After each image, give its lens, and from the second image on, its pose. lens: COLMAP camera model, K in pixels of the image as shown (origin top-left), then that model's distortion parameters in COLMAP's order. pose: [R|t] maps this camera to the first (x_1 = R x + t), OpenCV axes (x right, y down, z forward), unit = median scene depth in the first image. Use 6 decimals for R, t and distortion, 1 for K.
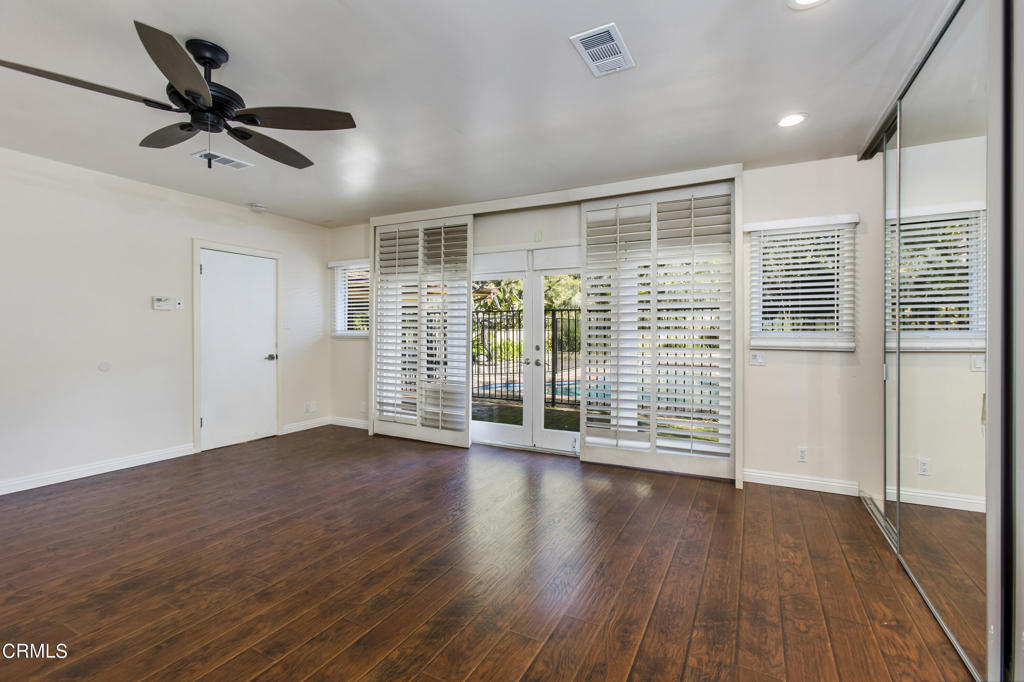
lens RADIAL K [[457.6, 0, 515.4], [0, 457.6, 337.9], [0, 0, 1]] dist [-0.000928, 0.000476]
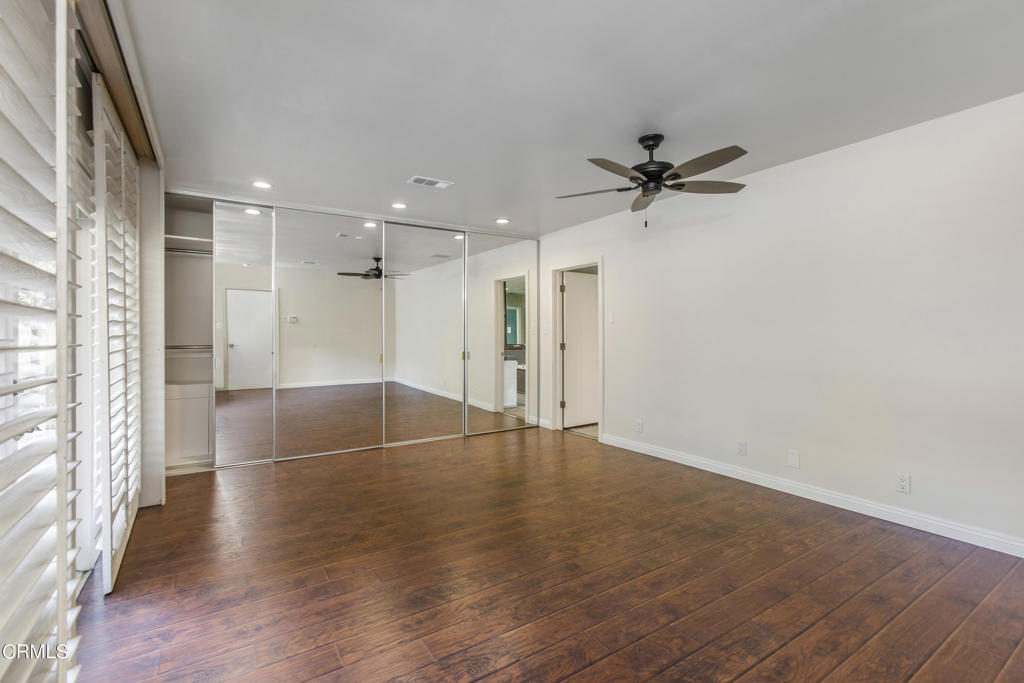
lens RADIAL K [[457.6, 0, 513.1], [0, 457.6, 334.4], [0, 0, 1]] dist [-0.000928, 0.000476]
pose [[-0.872224, -0.010181, 0.489000, -0.790889], [-0.002205, 0.999855, 0.016884, -0.033645], [-0.489101, 0.013648, -0.872120, 1.967476]]
